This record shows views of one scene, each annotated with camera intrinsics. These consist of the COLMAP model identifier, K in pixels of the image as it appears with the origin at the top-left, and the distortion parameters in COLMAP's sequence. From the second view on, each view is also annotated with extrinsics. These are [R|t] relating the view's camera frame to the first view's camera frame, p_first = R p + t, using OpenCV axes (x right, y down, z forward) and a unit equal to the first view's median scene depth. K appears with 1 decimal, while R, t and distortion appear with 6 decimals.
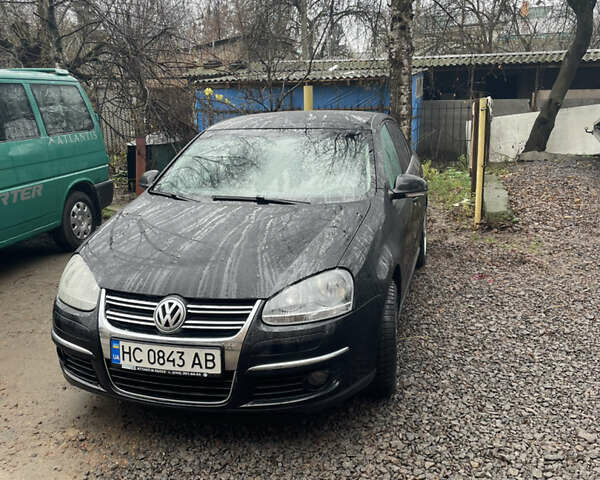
lens RADIAL K [[585.9, 0, 300.0], [0, 585.9, 232.6], [0, 0, 1]] dist [0.109895, -0.181559]
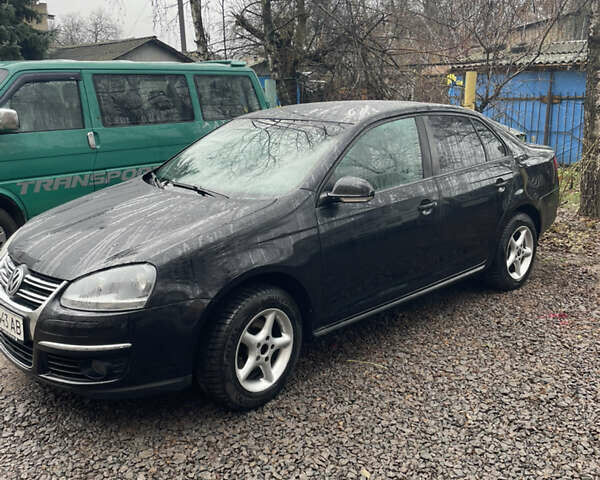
lens RADIAL K [[585.9, 0, 300.0], [0, 585.9, 232.6], [0, 0, 1]] dist [0.109895, -0.181559]
pose [[0.859772, 0.128394, -0.494274, 0.602318], [-0.118410, 0.991622, 0.051617, -0.056302], [0.496760, 0.014148, 0.867772, 0.217222]]
